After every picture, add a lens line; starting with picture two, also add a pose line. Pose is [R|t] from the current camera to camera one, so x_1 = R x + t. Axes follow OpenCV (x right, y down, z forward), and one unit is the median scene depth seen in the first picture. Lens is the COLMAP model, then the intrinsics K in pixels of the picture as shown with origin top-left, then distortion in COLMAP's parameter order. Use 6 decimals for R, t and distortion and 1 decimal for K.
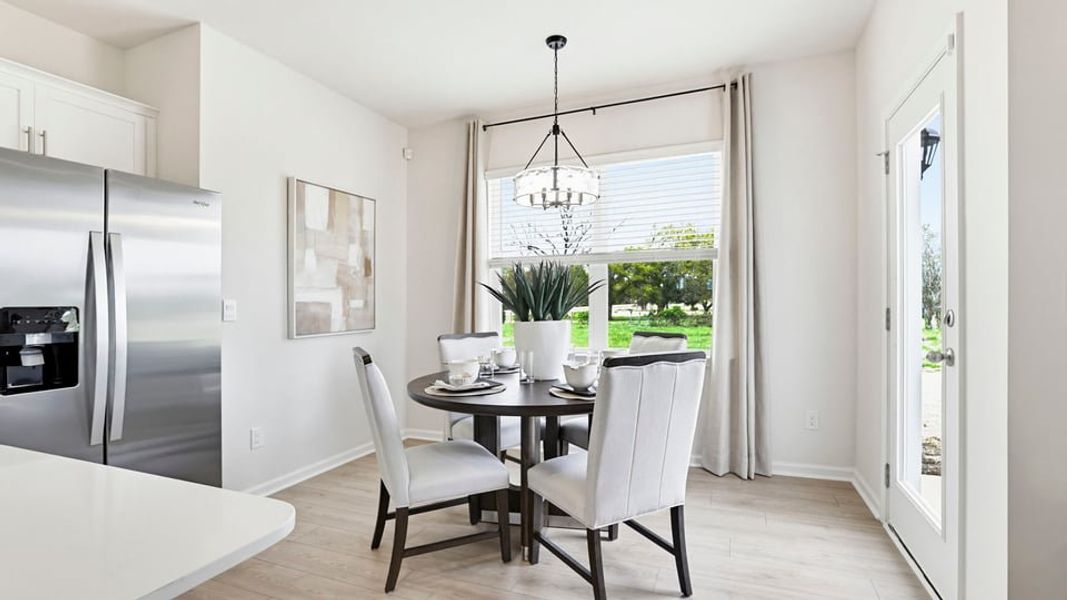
lens RADIAL K [[486.2, 0, 534.0], [0, 486.2, 296.1], [0, 0, 1]] dist [-0.025403, 0.000833]
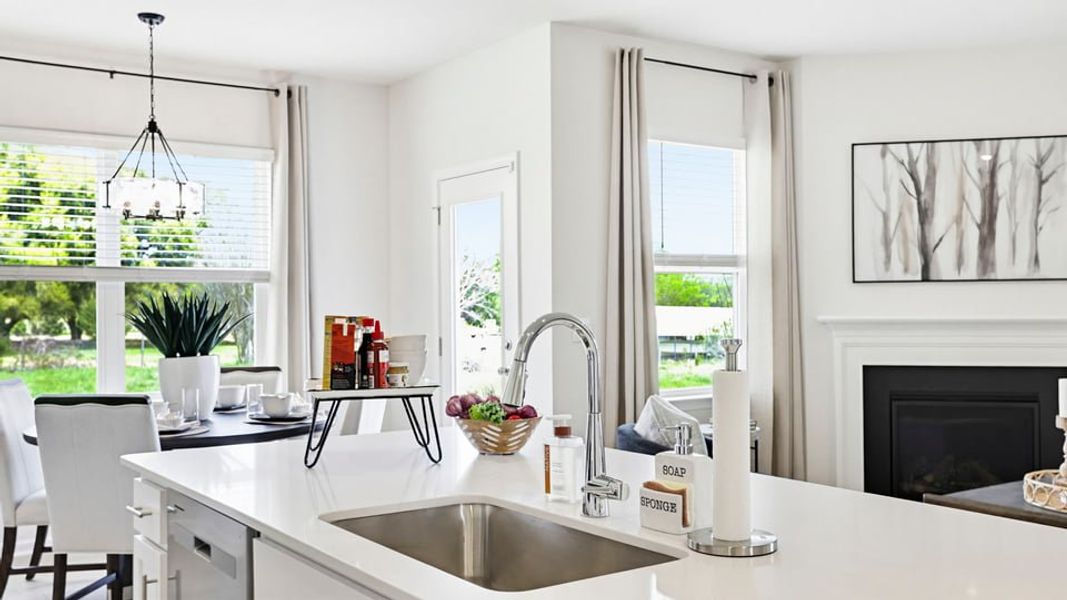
lens RADIAL K [[1036.9, 0, 537.6], [0, 1036.9, 294.8], [0, 0, 1]] dist [0.046110, 0.000000]
pose [[0.543716, 0.019158, 0.839050, -0.926077], [-0.012154, 0.999814, -0.014953, -0.032969], [-0.839181, -0.002067, 0.543848, -0.440770]]
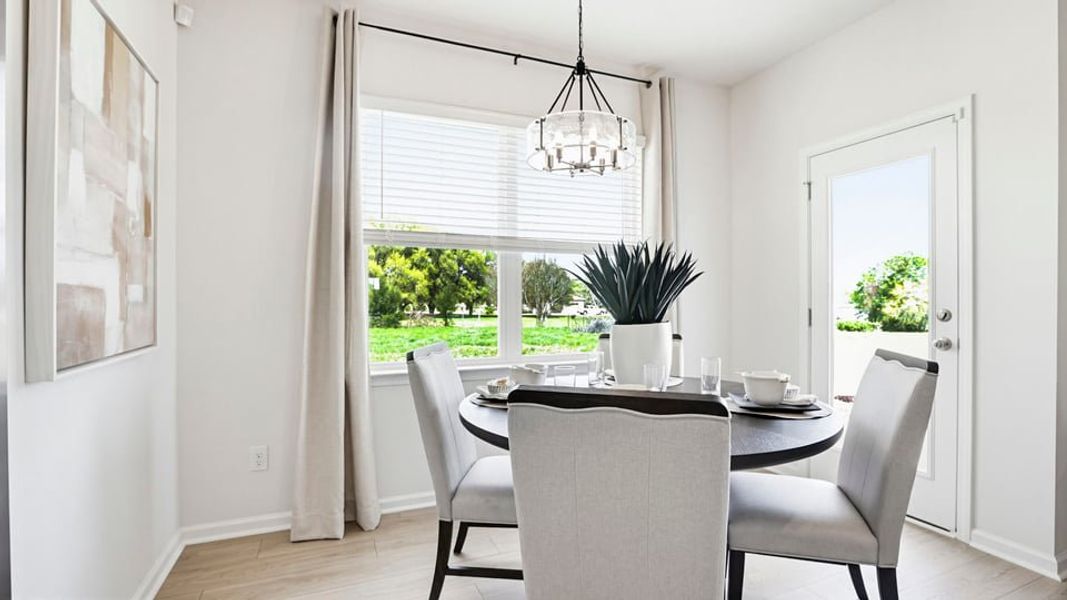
lens RADIAL K [[494.9, 0, 536.8], [0, 494.9, 306.7], [0, 0, 1]] dist [-0.037672, 0.008869]
pose [[0.700746, 0.008631, 0.713358, -0.461382], [-0.023949, 0.999648, 0.011431, 0.015531], [-0.713009, -0.025095, 0.700706, 0.435078]]
